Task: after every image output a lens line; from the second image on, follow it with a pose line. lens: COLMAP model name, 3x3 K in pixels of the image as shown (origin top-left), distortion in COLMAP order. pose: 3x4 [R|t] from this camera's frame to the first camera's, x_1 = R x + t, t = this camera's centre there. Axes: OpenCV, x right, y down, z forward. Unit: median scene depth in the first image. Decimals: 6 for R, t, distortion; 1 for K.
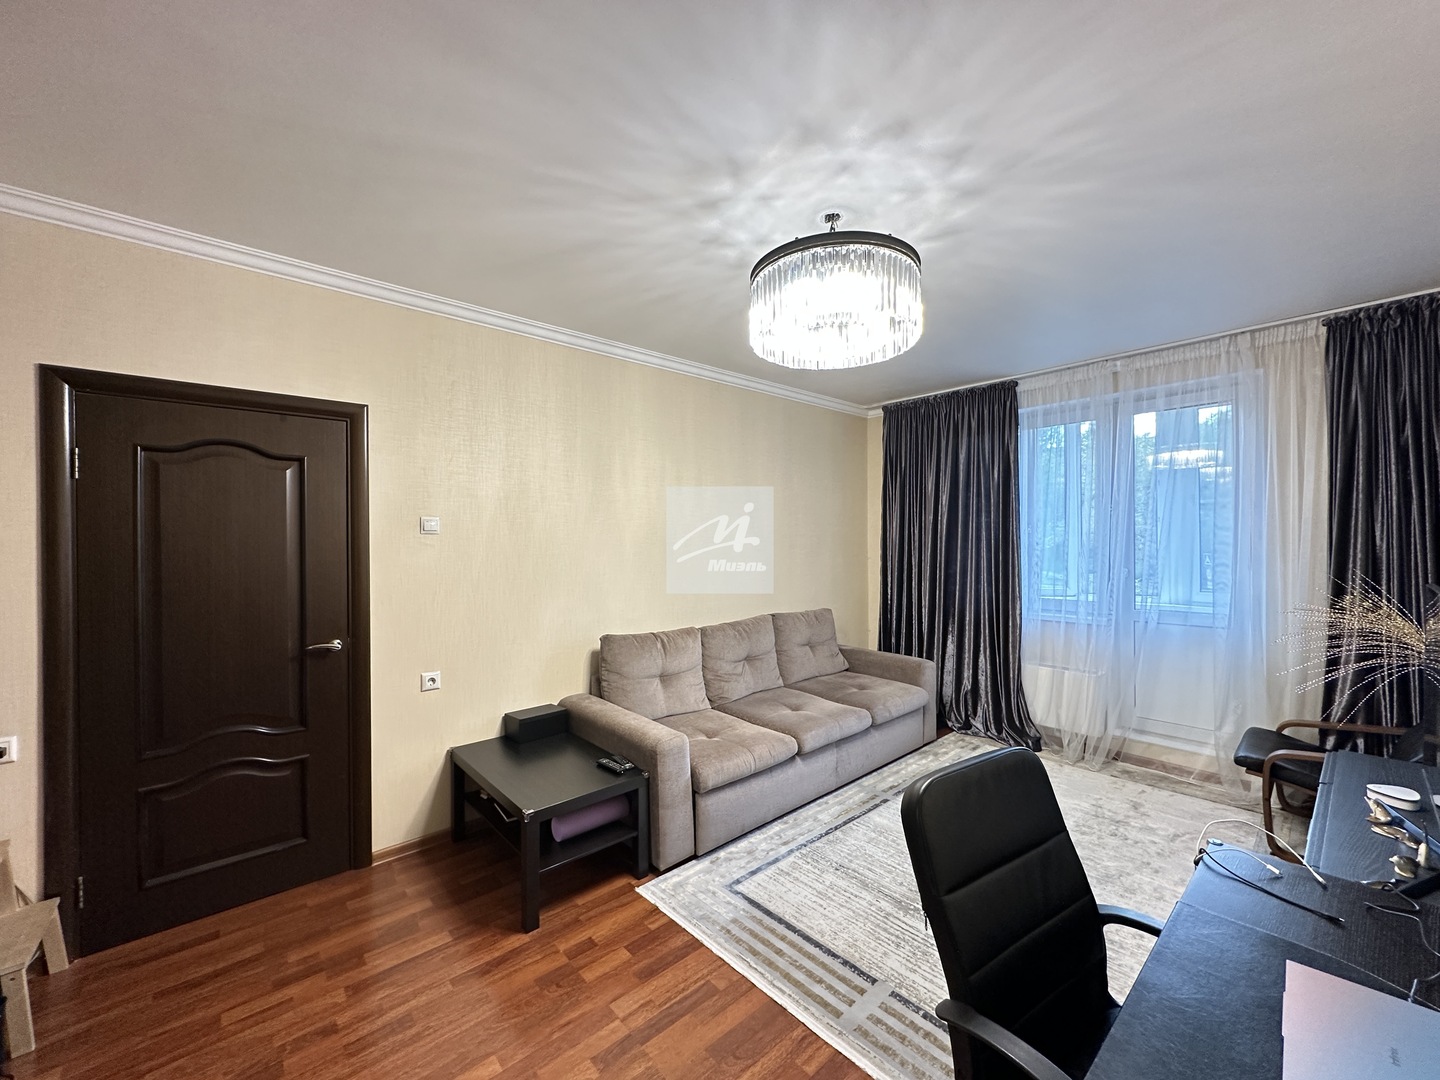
lens RADIAL K [[572.1, 0, 720.0], [0, 572.1, 540.0], [0, 0, 1]] dist [-0.000641, -0.000217]
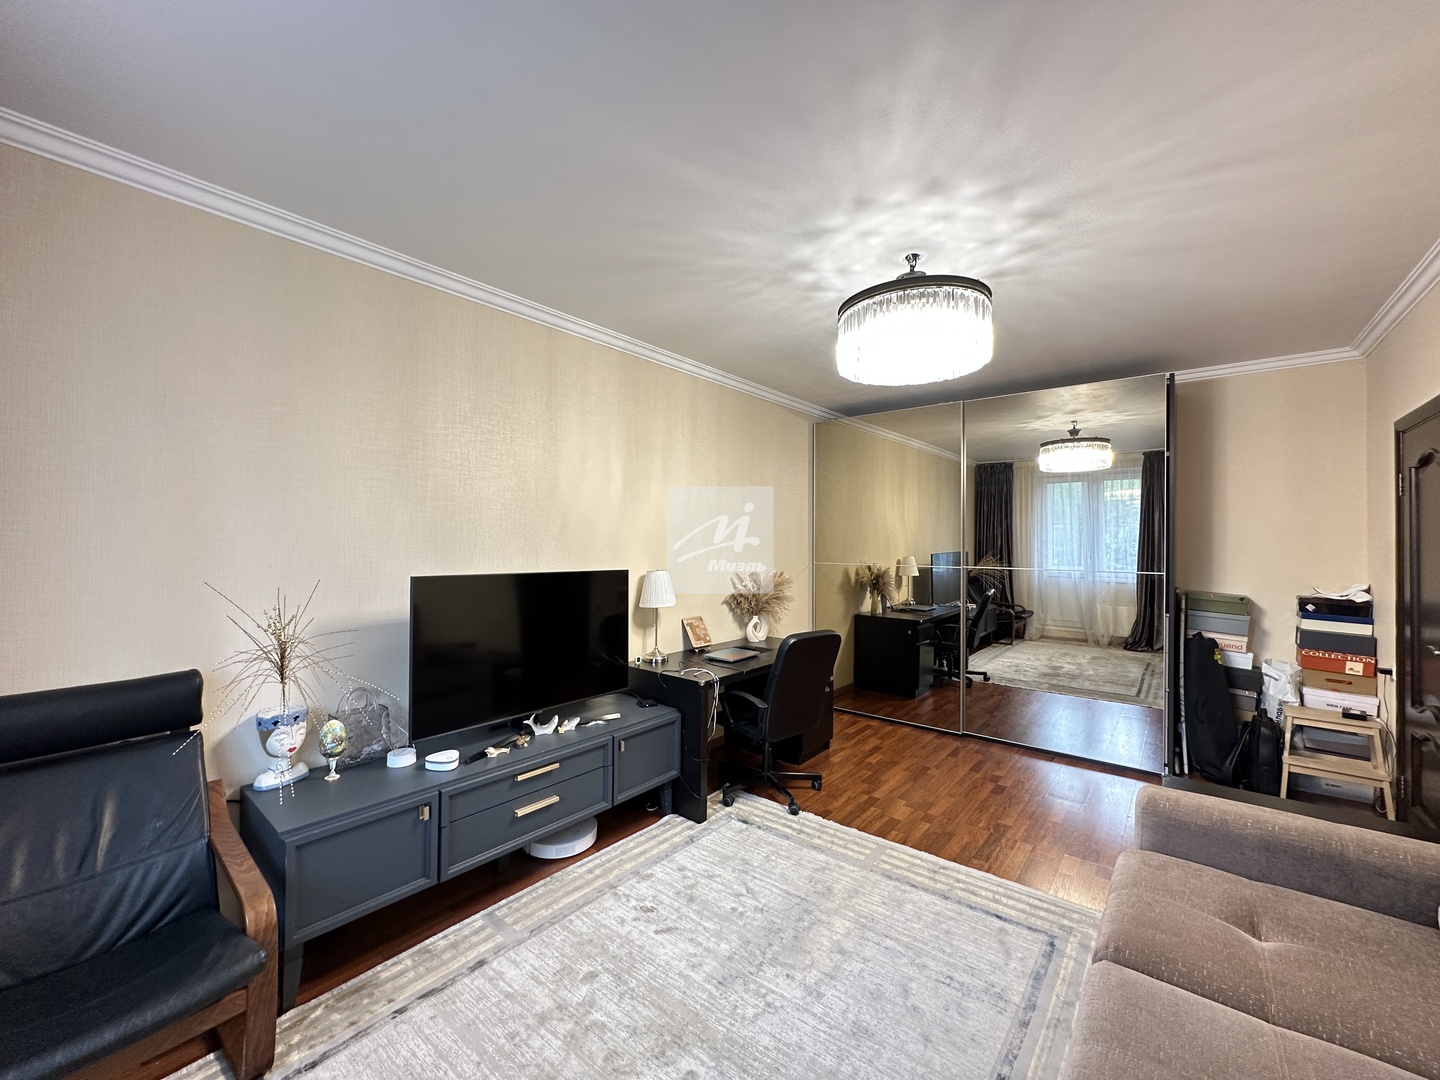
lens RADIAL K [[572.1, 0, 720.0], [0, 572.1, 540.0], [0, 0, 1]] dist [-0.000641, -0.000217]
pose [[-0.986127, 0.000560, -0.165989, 0.757966], [0.001027, 0.999996, -0.002727, 0.004688], [0.165987, -0.002860, -0.986124, 2.038532]]
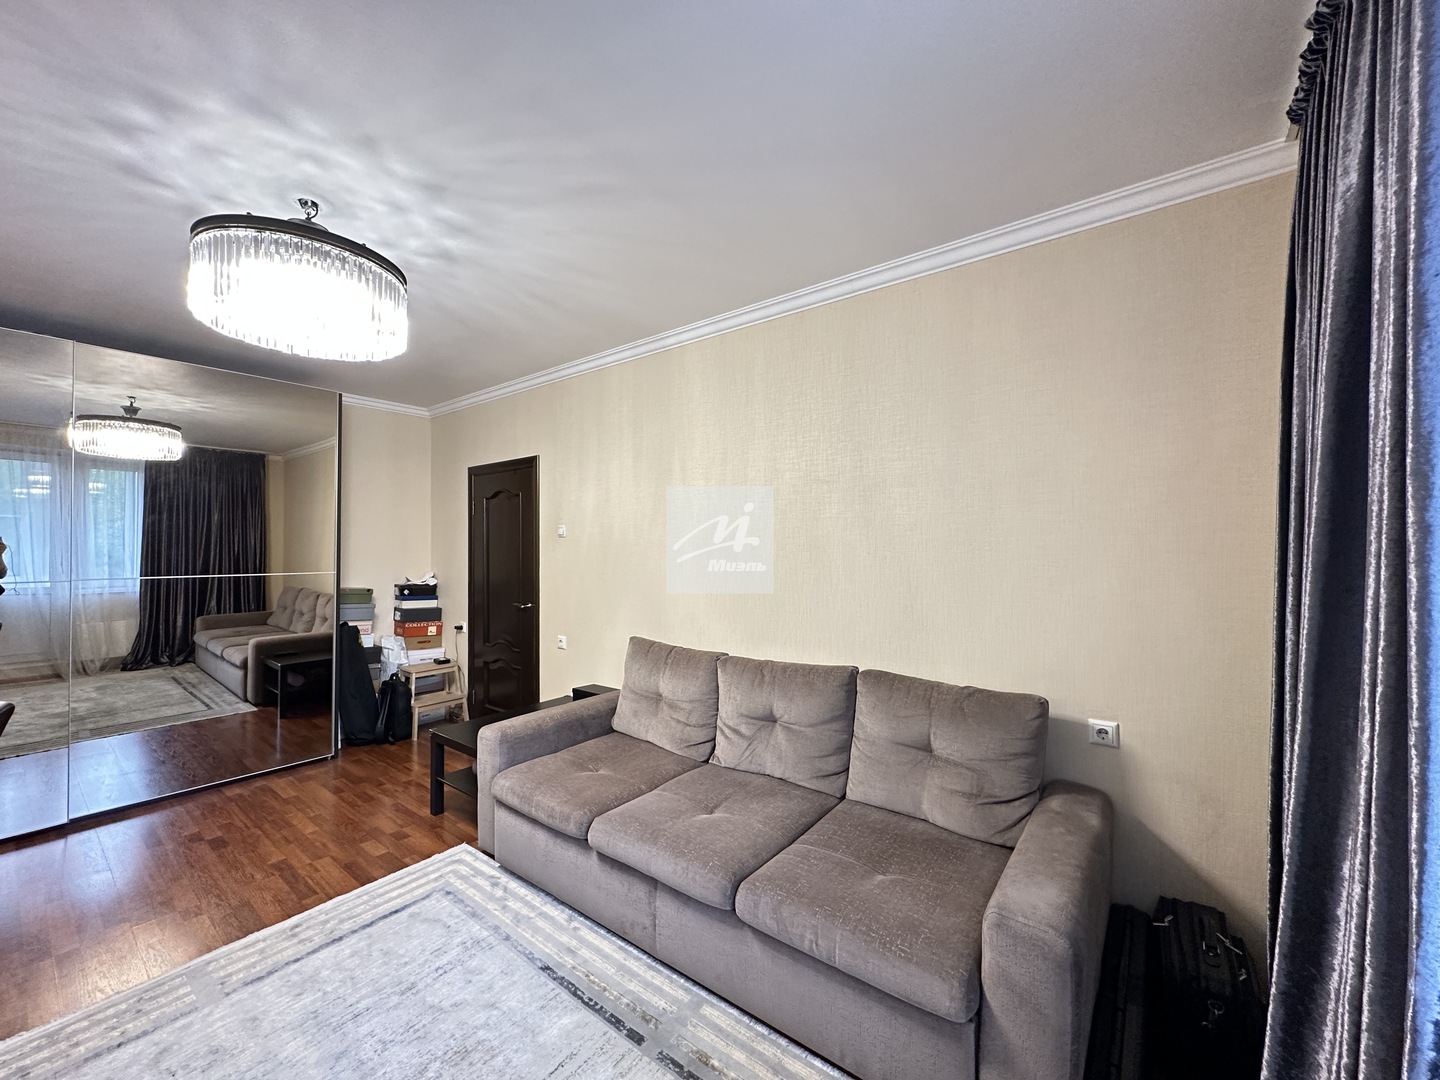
lens RADIAL K [[572.1, 0, 720.0], [0, 572.1, 540.0], [0, 0, 1]] dist [-0.000641, -0.000217]
pose [[0.181055, -0.005735, -0.983456, 1.245092], [0.000191, 0.999983, -0.005796, 0.005744], [0.983473, 0.000861, 0.181053, 1.487554]]
